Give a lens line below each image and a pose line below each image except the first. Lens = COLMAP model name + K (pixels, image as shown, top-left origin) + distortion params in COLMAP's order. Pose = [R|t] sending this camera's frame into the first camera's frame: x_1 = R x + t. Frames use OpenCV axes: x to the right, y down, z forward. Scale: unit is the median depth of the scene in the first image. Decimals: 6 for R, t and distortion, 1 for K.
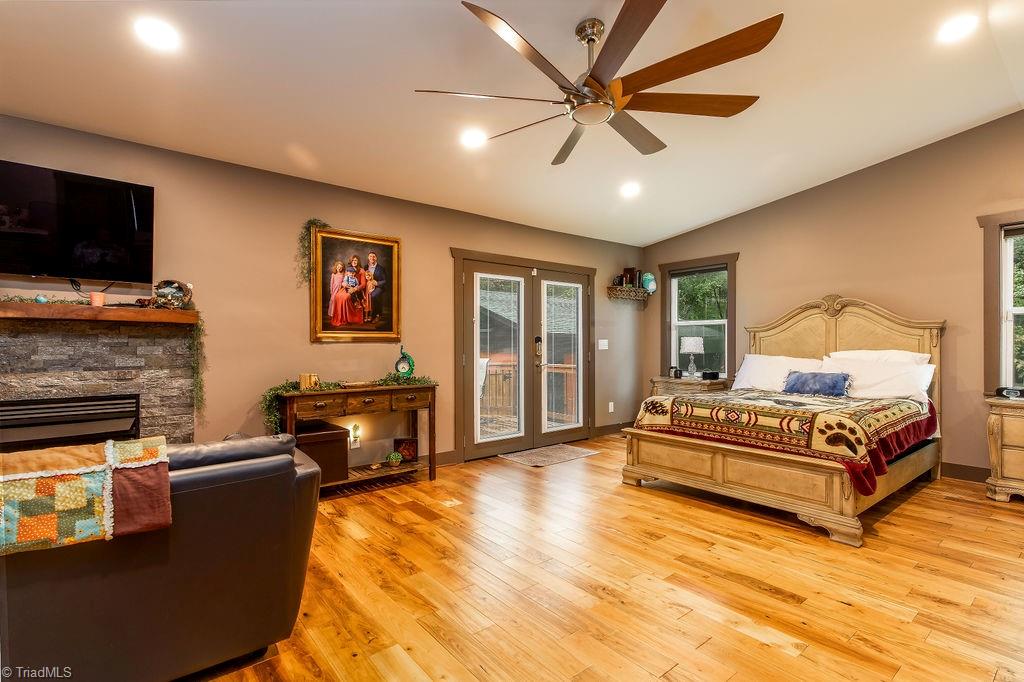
lens RADIAL K [[488.9, 0, 515.5], [0, 488.9, 342.7], [0, 0, 1]] dist [0.004262, -0.000519]
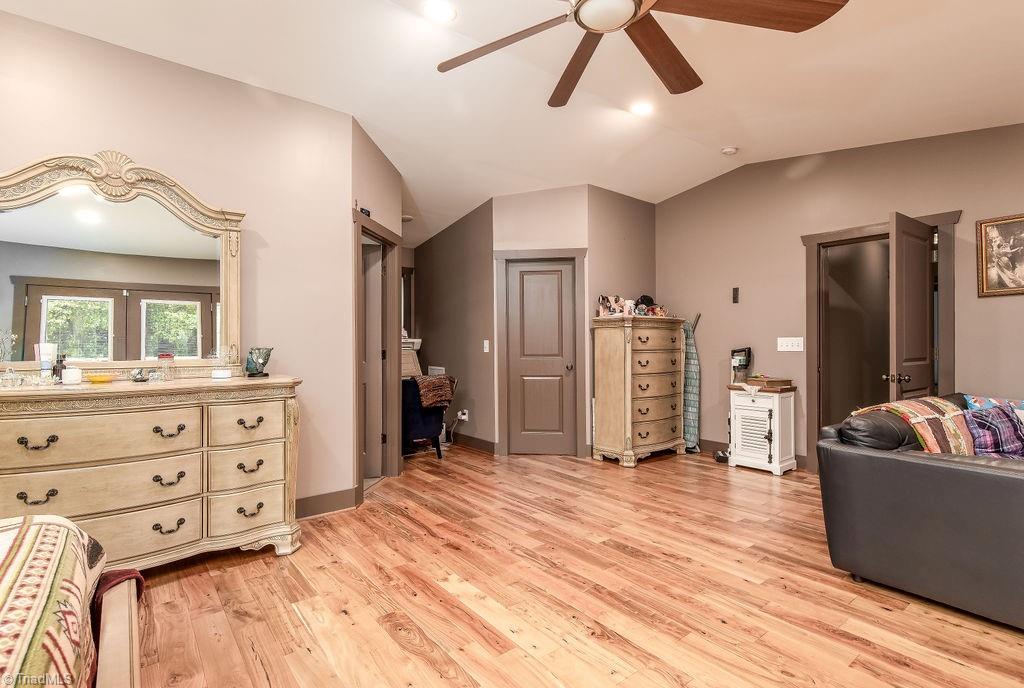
lens RADIAL K [[488.9, 0, 512.2], [0, 488.9, 341.9], [0, 0, 1]] dist [0.004262, -0.000519]
pose [[-0.999984, 0.002857, 0.004961, 0.207821], [0.002819, 0.999966, -0.007741, 0.002482], [-0.004983, -0.007727, -0.999958, 1.218904]]
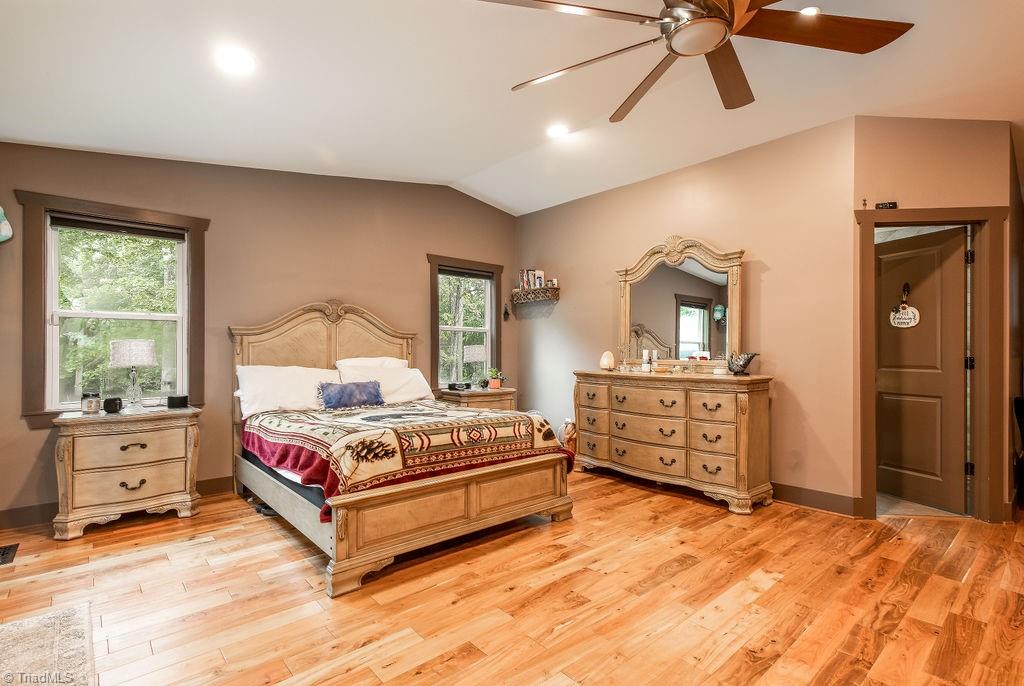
lens RADIAL K [[488.9, 0, 515.4], [0, 488.9, 351.3], [0, 0, 1]] dist [0.004262, -0.000519]
pose [[-0.045901, 0.002826, 0.998942, -0.404325], [-0.002502, 0.999993, -0.002944, 0.005465], [-0.998943, -0.002635, -0.045893, 0.940665]]
